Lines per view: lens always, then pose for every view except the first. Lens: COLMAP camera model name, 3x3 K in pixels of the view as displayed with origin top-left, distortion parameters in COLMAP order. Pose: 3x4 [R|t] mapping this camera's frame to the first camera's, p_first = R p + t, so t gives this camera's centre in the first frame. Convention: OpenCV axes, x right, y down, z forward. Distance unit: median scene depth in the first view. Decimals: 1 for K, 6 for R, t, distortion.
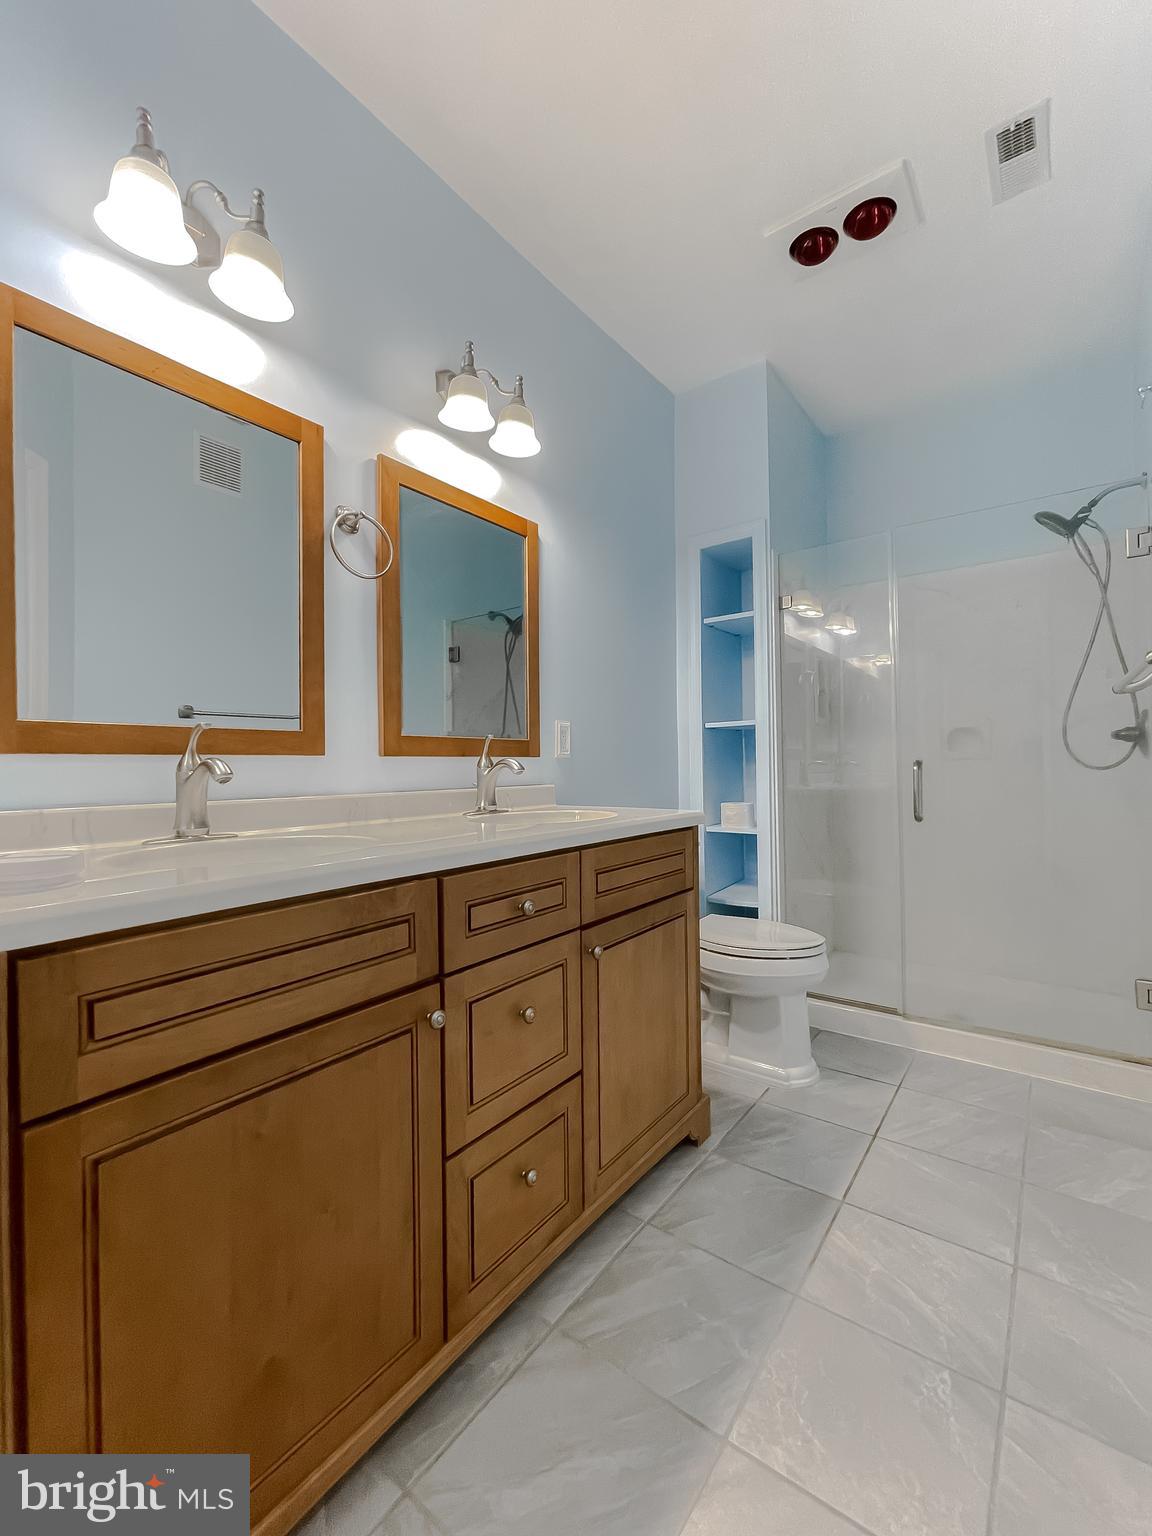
lens RADIAL K [[644.8, 0, 576.0], [0, 644.8, 768.0], [0, 0, 1]] dist [0.001961, 0.000486]
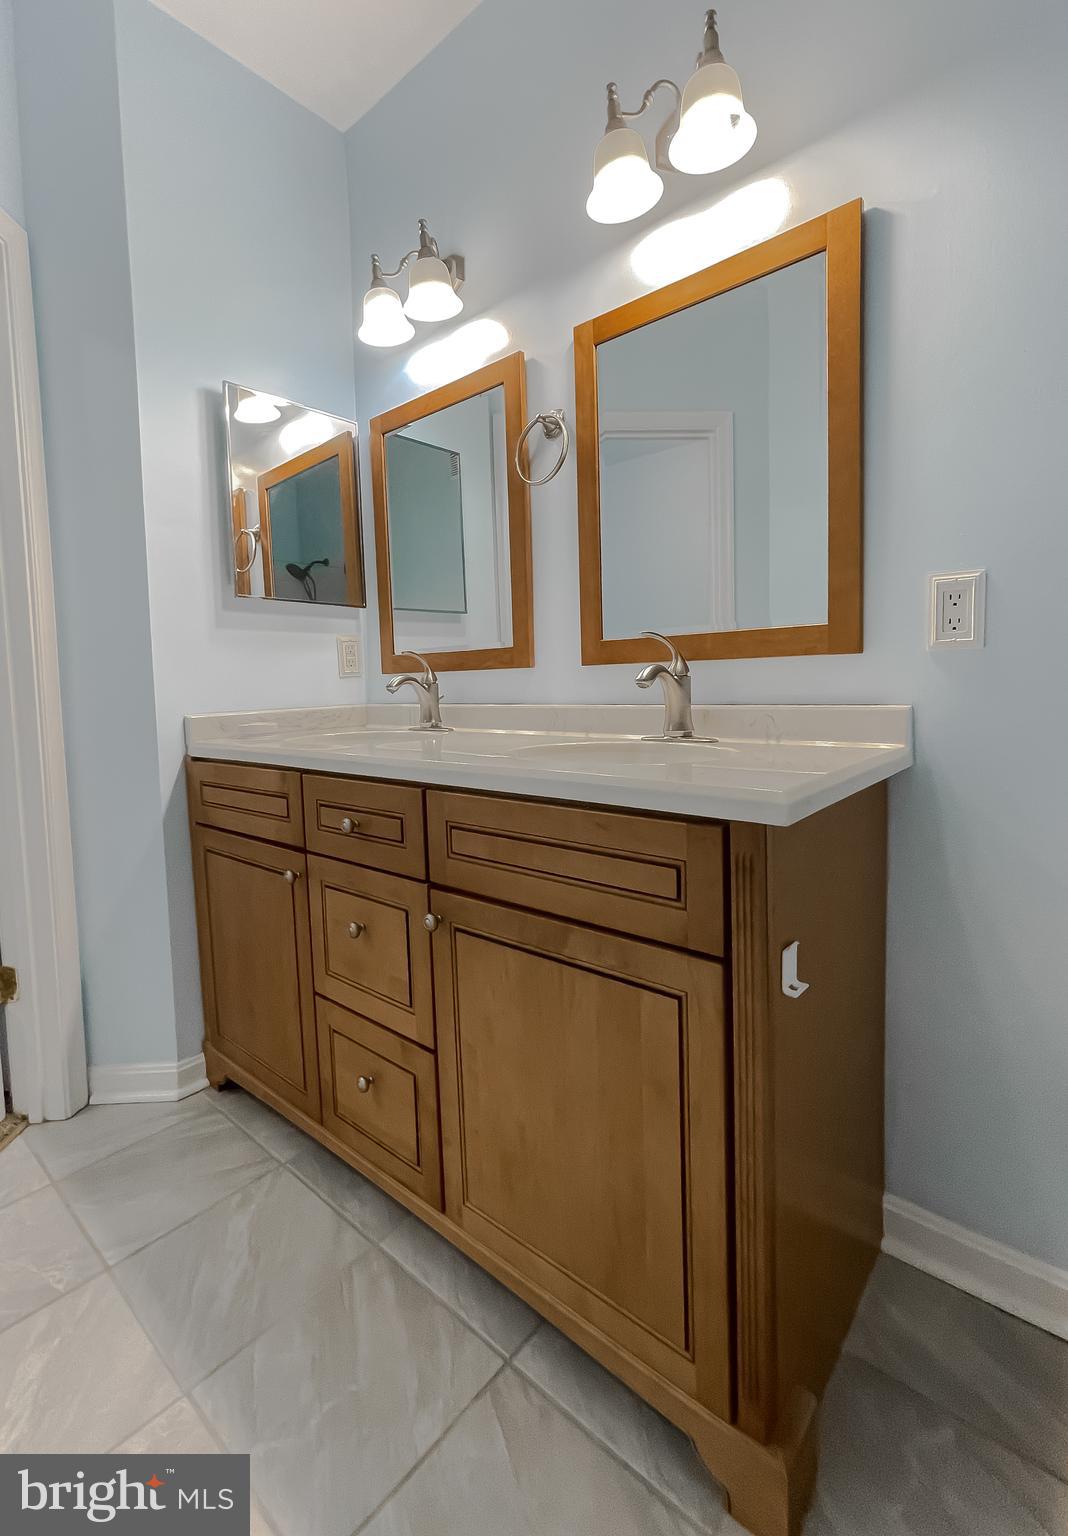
lens RADIAL K [[674.9, 0, 536.0], [0, 674.9, 735.5], [0, 0, 1]] dist [-0.002378, 0.000027]
pose [[-0.066983, 0.092647, -0.993443, 0.816778], [0.024298, 0.995536, 0.091204, -0.009676], [0.997458, -0.018030, -0.068935, 1.193155]]
